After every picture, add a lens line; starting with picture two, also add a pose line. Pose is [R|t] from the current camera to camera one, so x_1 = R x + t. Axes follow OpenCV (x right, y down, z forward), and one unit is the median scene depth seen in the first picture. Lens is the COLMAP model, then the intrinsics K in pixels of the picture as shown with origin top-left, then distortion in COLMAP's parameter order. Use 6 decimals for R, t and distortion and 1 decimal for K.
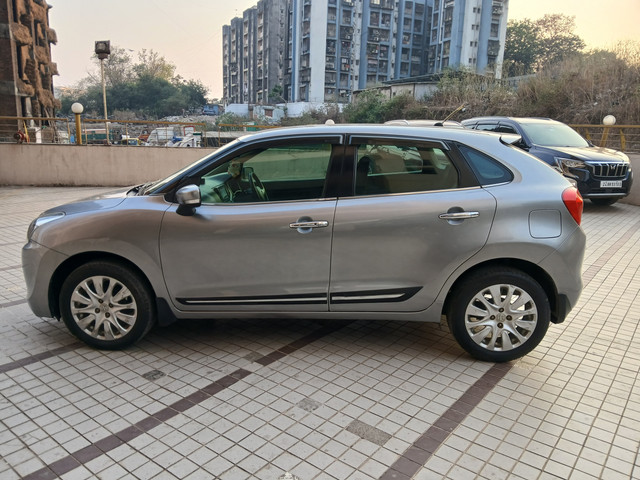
lens RADIAL K [[501.1, 0, 317.6], [0, 501.1, 241.0], [0, 0, 1]] dist [-0.002707, -0.035078]
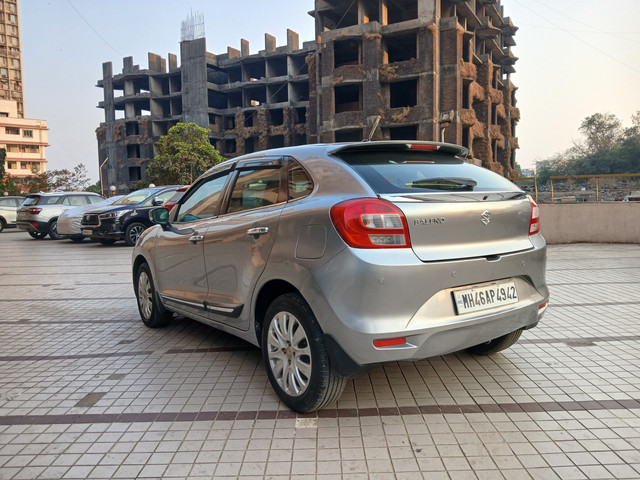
lens RADIAL K [[501.1, 0, 318.2], [0, 501.1, 242.0], [0, 0, 1]] dist [-0.002707, -0.035078]
pose [[0.611423, 0.019218, -0.791070, 0.122439], [-0.126619, 0.989200, -0.073834, 0.002687], [0.781108, 0.145308, 0.607253, 0.057850]]
